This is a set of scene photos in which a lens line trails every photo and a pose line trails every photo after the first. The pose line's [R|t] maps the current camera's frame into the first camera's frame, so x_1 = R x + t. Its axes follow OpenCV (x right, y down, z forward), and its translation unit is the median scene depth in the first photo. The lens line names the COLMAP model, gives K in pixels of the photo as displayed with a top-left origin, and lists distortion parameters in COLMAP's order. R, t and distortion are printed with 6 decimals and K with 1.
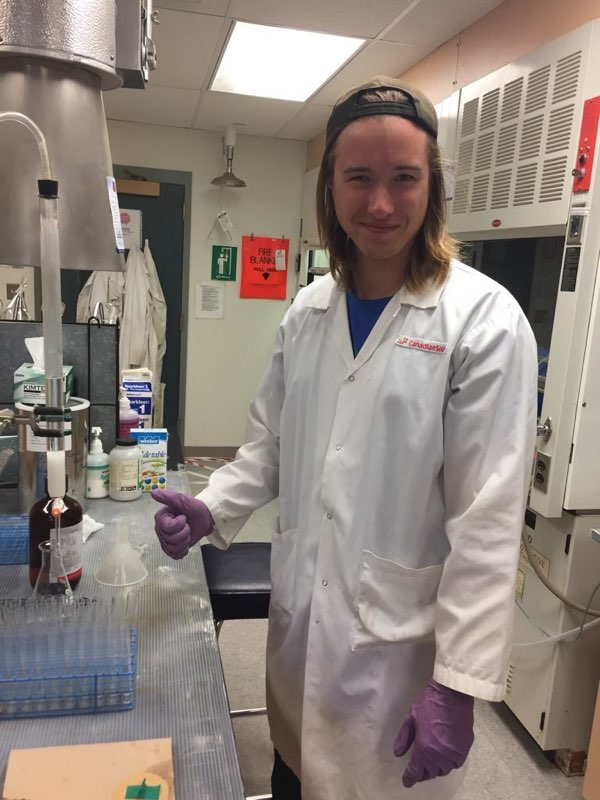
lens RADIAL K [[684.5, 0, 300.0], [0, 684.5, 400.0], [0, 0, 1]] dist [0.087890, -0.128085]
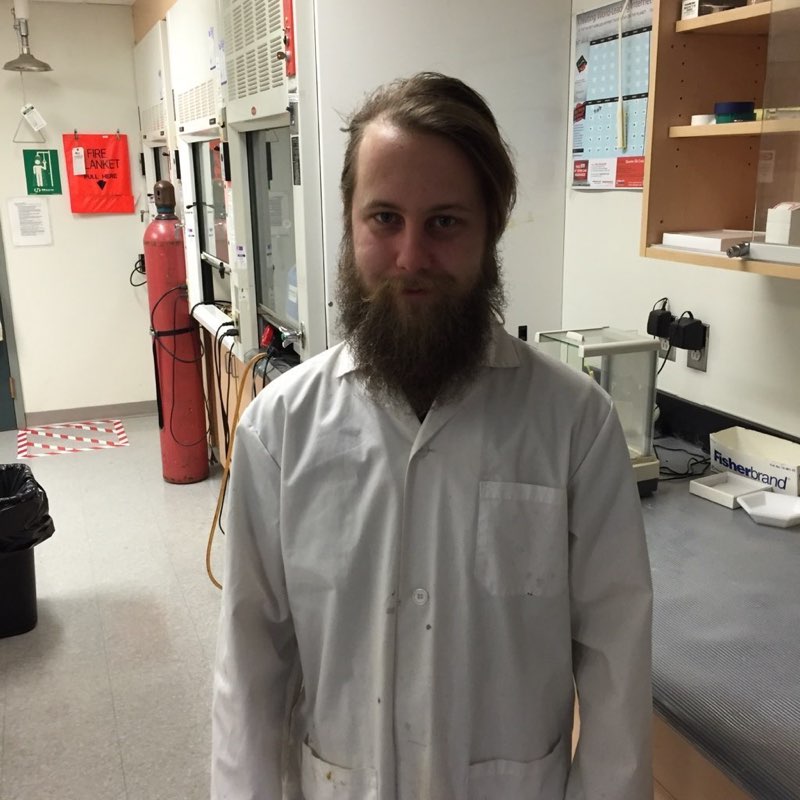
lens RADIAL K [[917.3, 0, 400.0], [0, 917.3, 400.0], [0, 0, 1]] dist [0.060942, -0.053242]
pose [[0.985361, -0.112749, 0.127875, 0.315248], [0.103958, 0.991864, 0.073475, 0.052621], [-0.135119, -0.059106, 0.989065, -0.257718]]
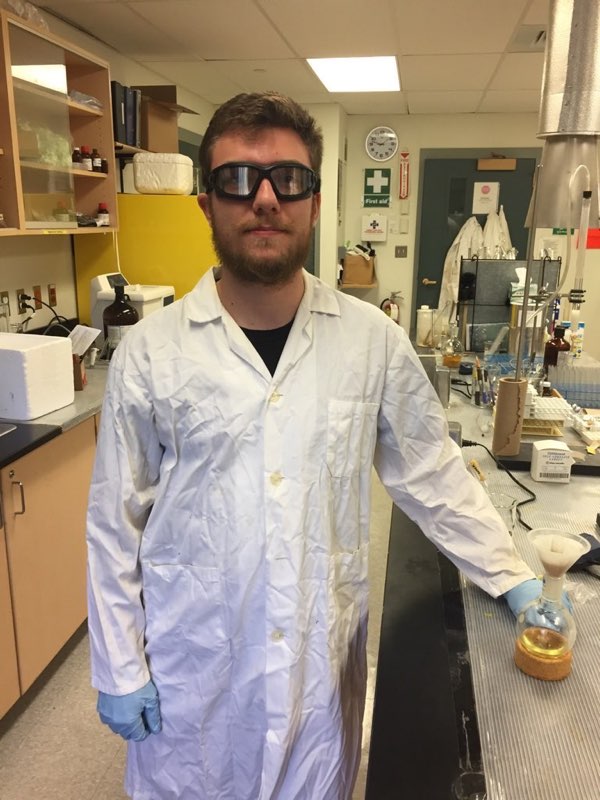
lens RADIAL K [[684.5, 0, 300.0], [0, 684.5, 400.0], [0, 0, 1]] dist [0.087890, -0.128085]
pose [[0.926027, 0.043881, -0.374898, -0.182635], [-0.023202, 0.997959, 0.059498, 0.145407], [0.376744, -0.046398, 0.925155, -0.839256]]
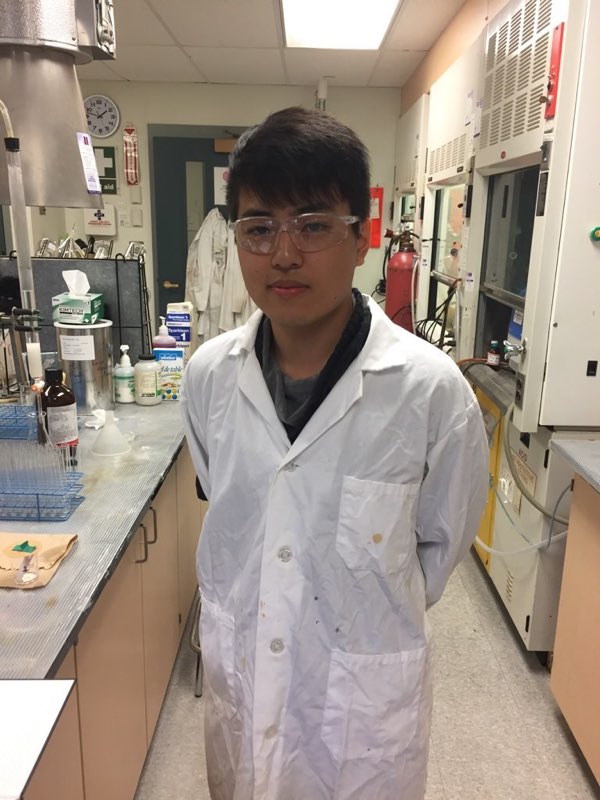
lens RADIAL K [[684.5, 0, 300.0], [0, 684.5, 400.0], [0, 0, 1]] dist [0.087890, -0.128085]
pose [[0.973957, 0.016215, -0.226154, 0.261003], [-0.003151, 0.998311, 0.058008, 0.058930], [0.226712, -0.055785, 0.972363, -0.114424]]
